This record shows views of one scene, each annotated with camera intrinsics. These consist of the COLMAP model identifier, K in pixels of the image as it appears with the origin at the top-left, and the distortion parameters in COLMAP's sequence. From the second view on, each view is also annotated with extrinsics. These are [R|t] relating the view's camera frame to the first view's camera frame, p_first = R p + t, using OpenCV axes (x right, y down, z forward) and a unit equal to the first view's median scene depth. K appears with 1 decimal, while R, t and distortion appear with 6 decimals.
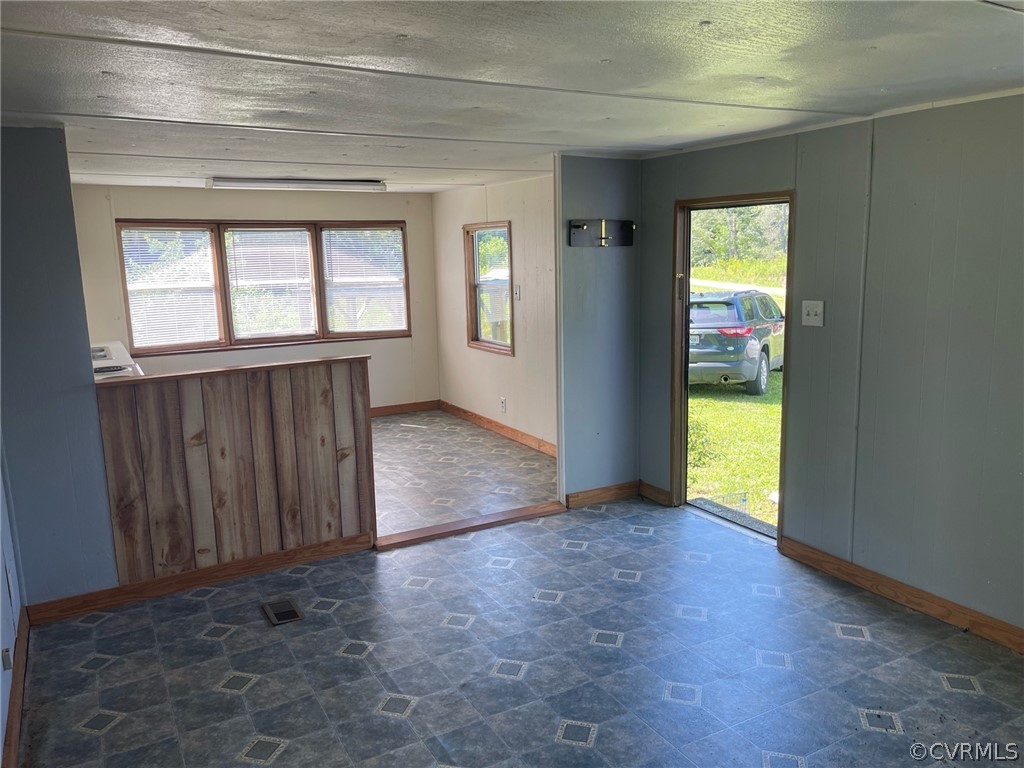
lens RADIAL K [[765.2, 0, 507.0], [0, 765.2, 376.8], [0, 0, 1]] dist [0.086610, -0.116003]
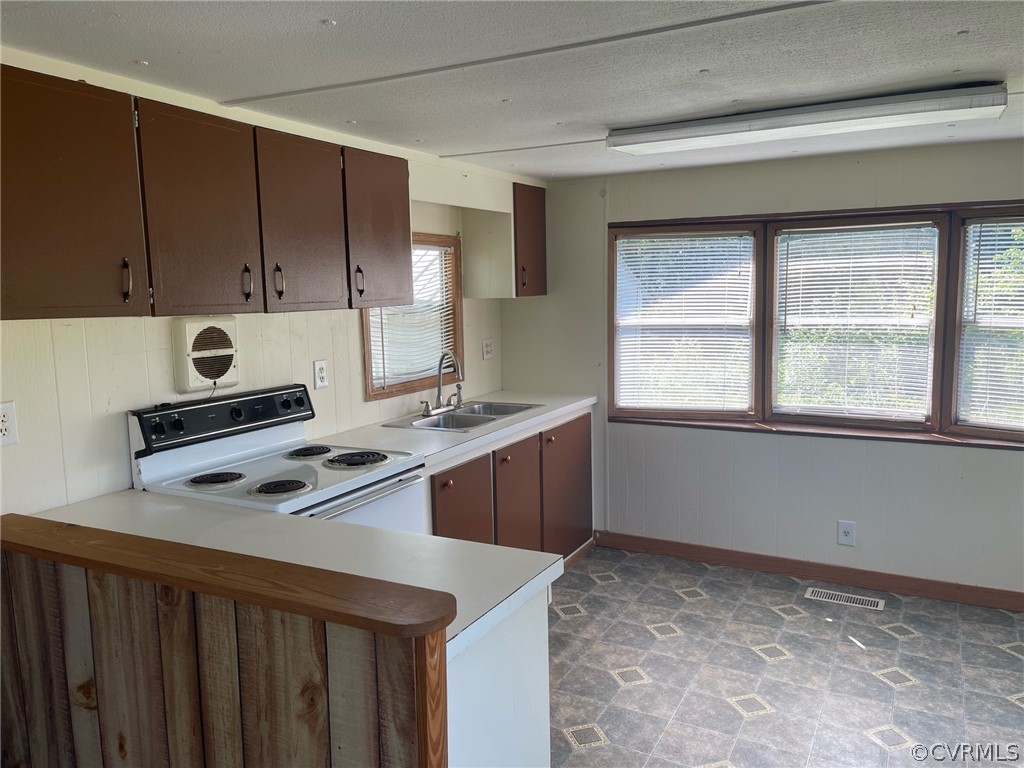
lens RADIAL K [[768.0, 0, 507.2], [0, 768.0, 384.4], [0, 0, 1]] dist [0.081082, -0.109005]
pose [[0.541466, 0.117894, -0.832415, 0.073580], [-0.129739, 0.989976, 0.055817, -0.146394], [0.830652, 0.077773, 0.551334, 0.929832]]
